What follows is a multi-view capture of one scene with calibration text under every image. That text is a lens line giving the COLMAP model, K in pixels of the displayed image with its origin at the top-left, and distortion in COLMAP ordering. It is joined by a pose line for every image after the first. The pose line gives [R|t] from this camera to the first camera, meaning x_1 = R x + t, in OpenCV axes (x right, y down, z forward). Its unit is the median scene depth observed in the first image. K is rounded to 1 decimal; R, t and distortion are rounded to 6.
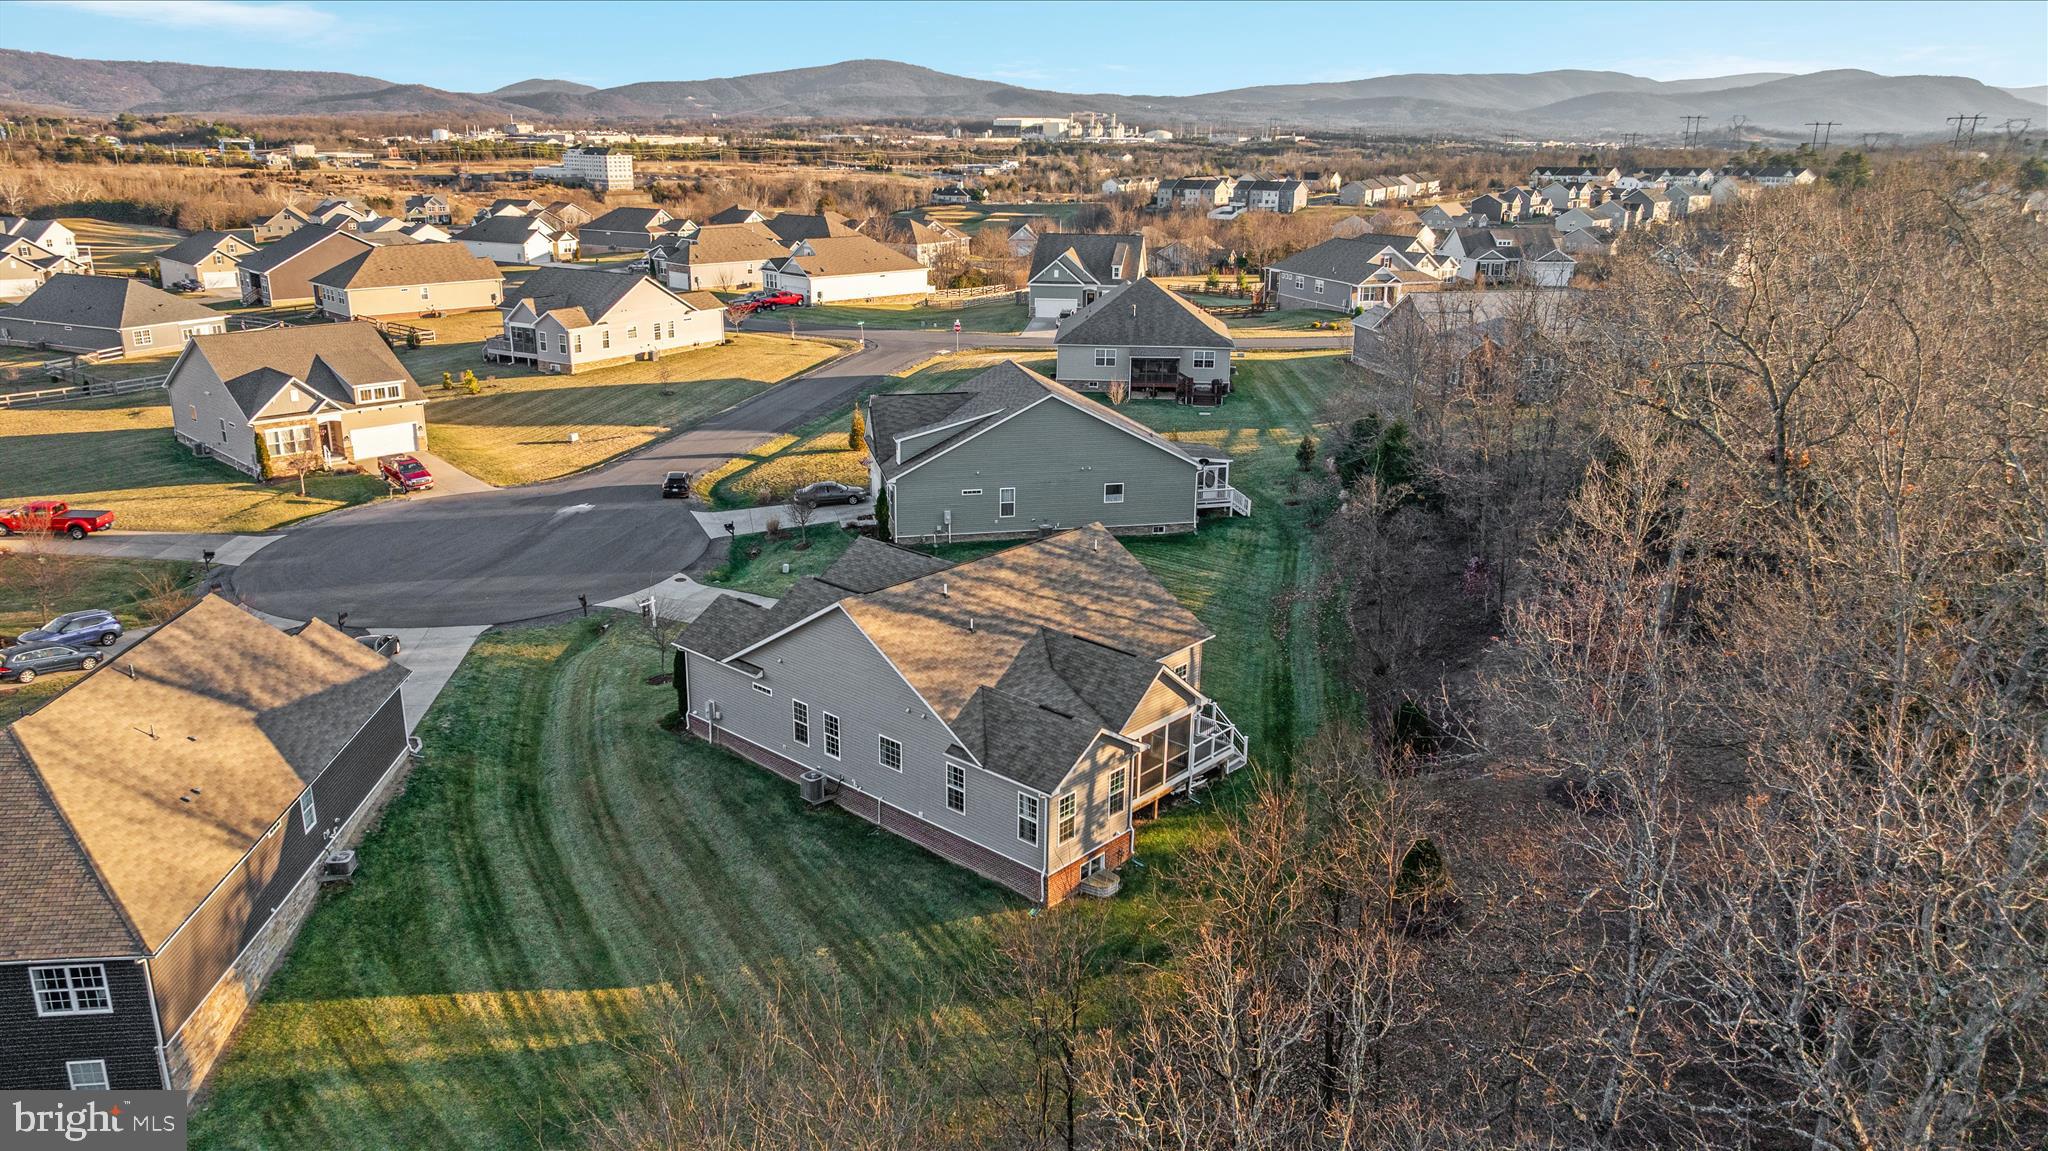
lens RADIAL K [[1427.9, 0, 1024.0], [0, 1427.9, 575.5], [0, 0, 1]] dist [-0.022549, 0.000144]
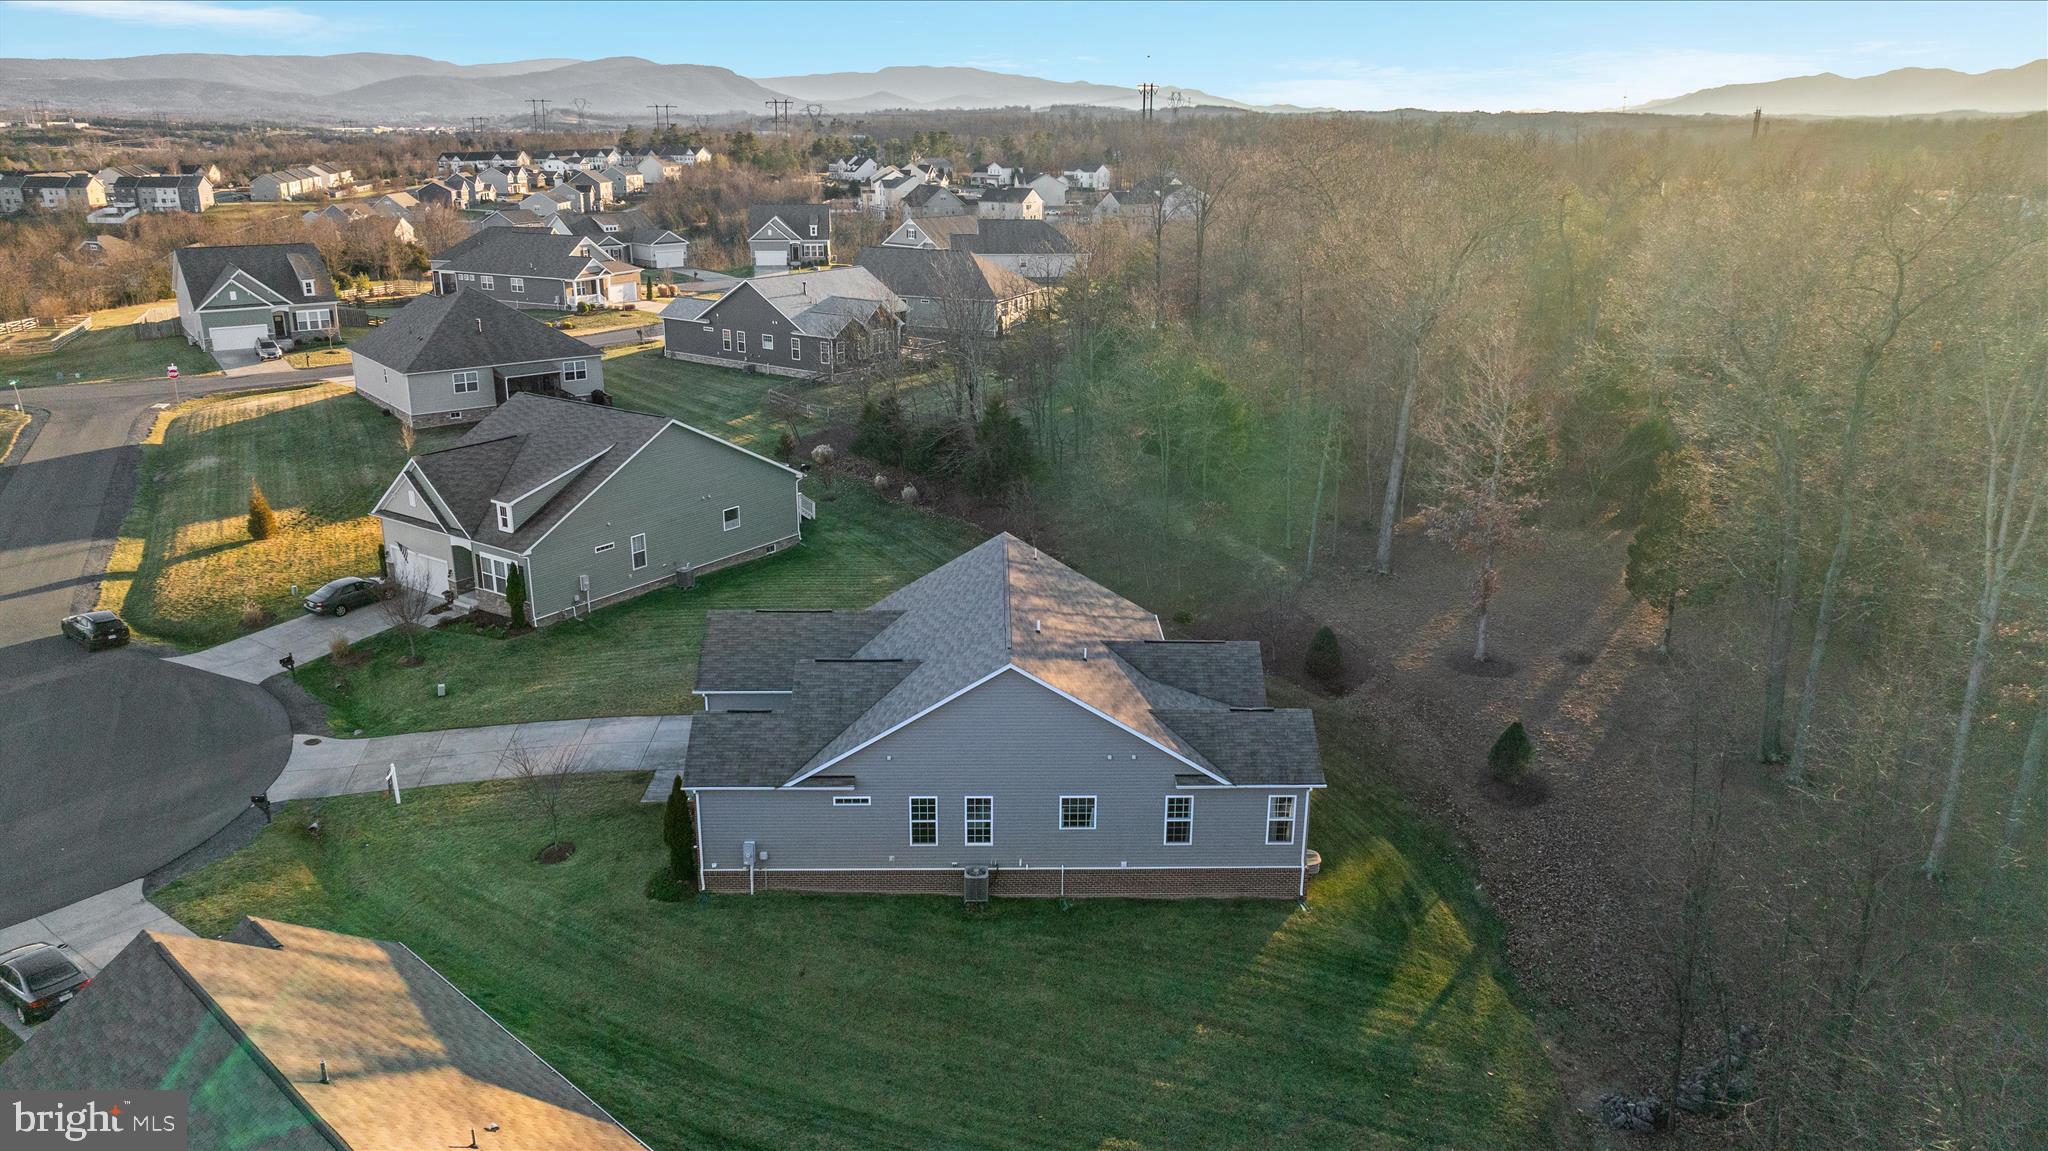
lens RADIAL K [[1440.6, 0, 1024.0], [0, 1440.6, 575.5], [0, 0, 1]] dist [-0.069577, 0.079384]
pose [[0.724361, -0.210300, 0.656563, -0.072476], [0.204018, 0.975073, 0.087235, -0.011403], [-0.658542, 0.070761, 0.749210, 0.035343]]
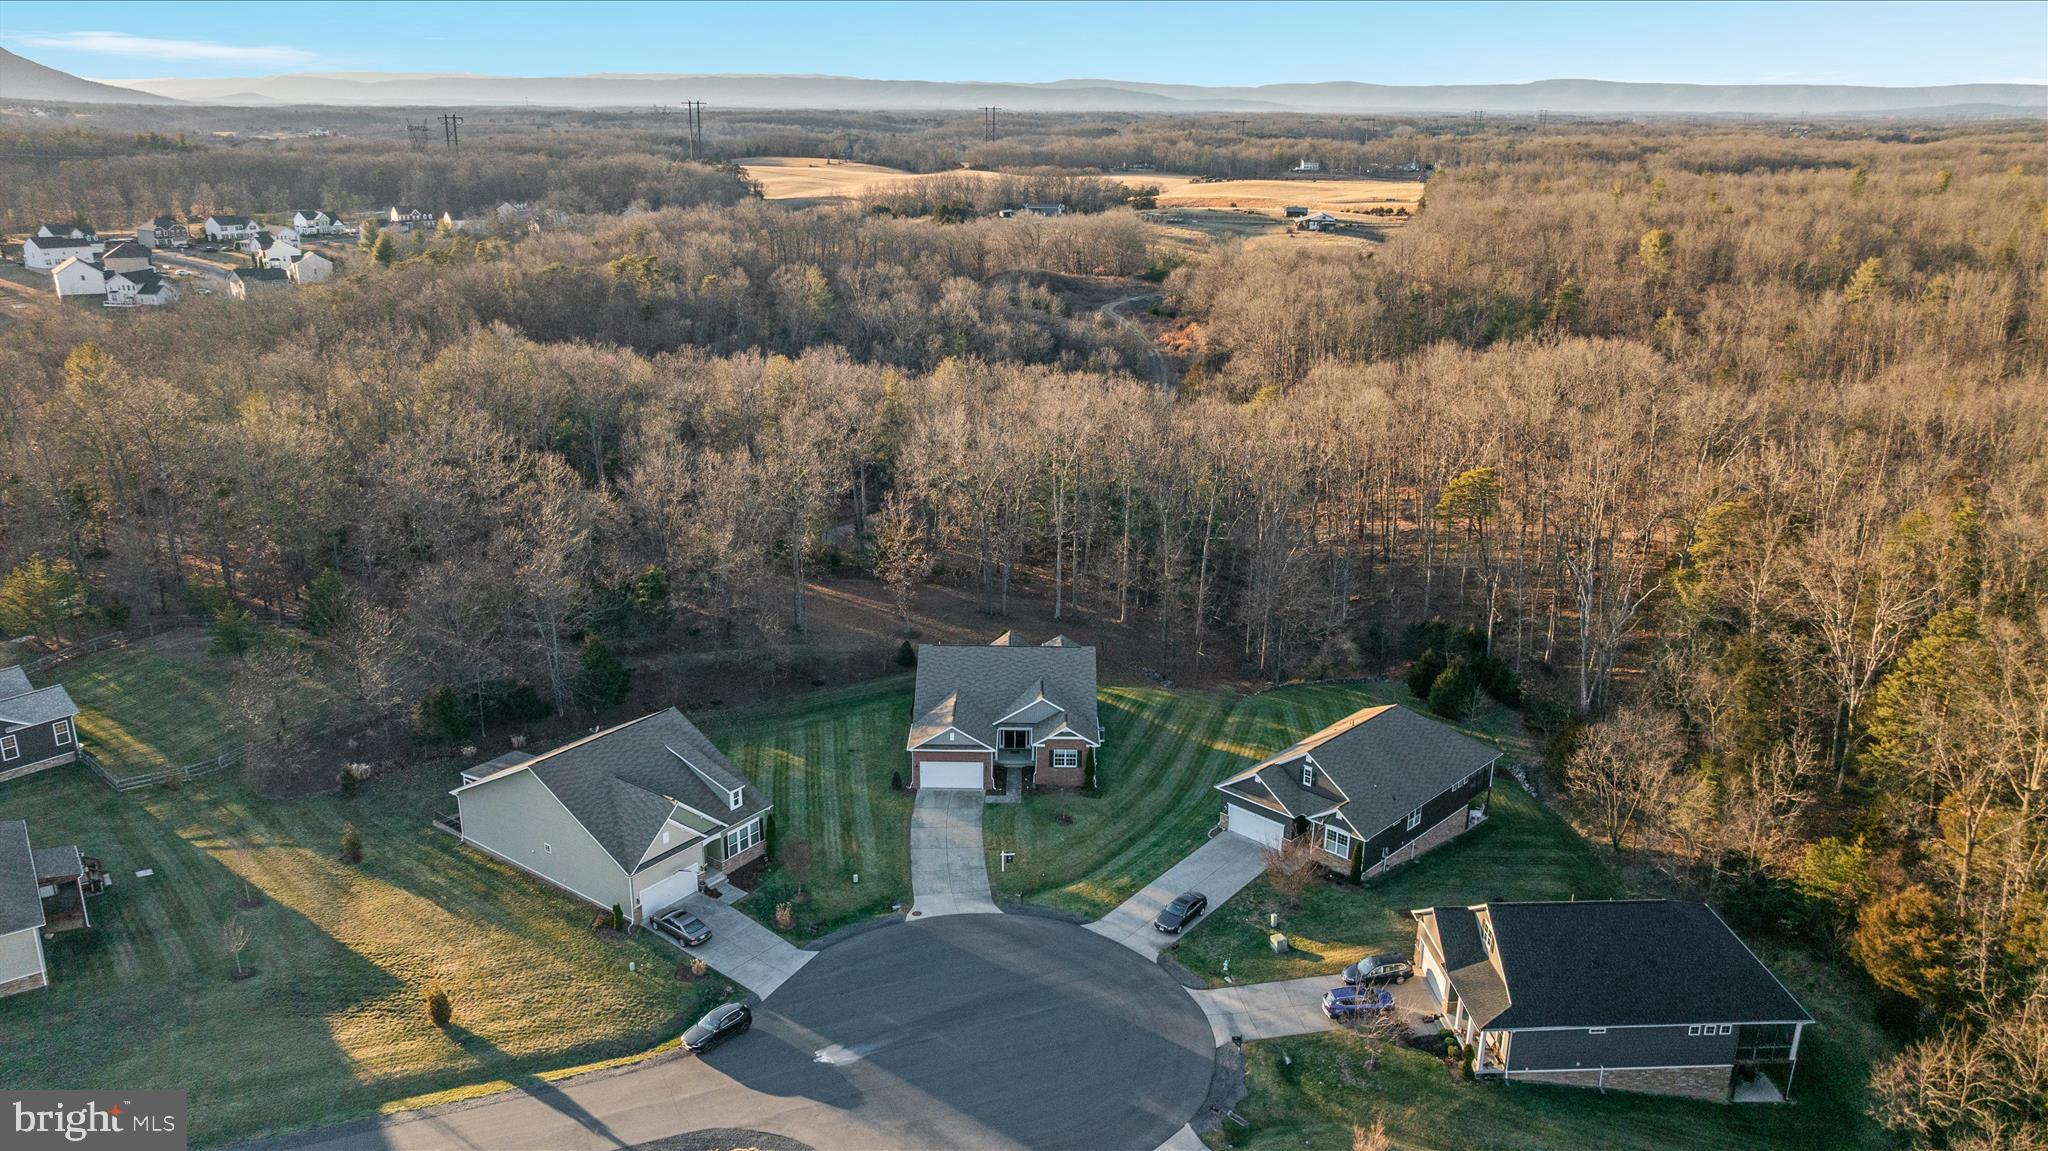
lens RADIAL K [[1427.9, 0, 1024.0], [0, 1427.9, 575.5], [0, 0, 1]] dist [-0.022549, 0.000144]
pose [[-0.663575, -0.250972, 0.704756, -0.191223], [0.210123, 0.841602, 0.497549, -0.150719], [-0.717995, 0.478247, -0.505730, 0.260993]]
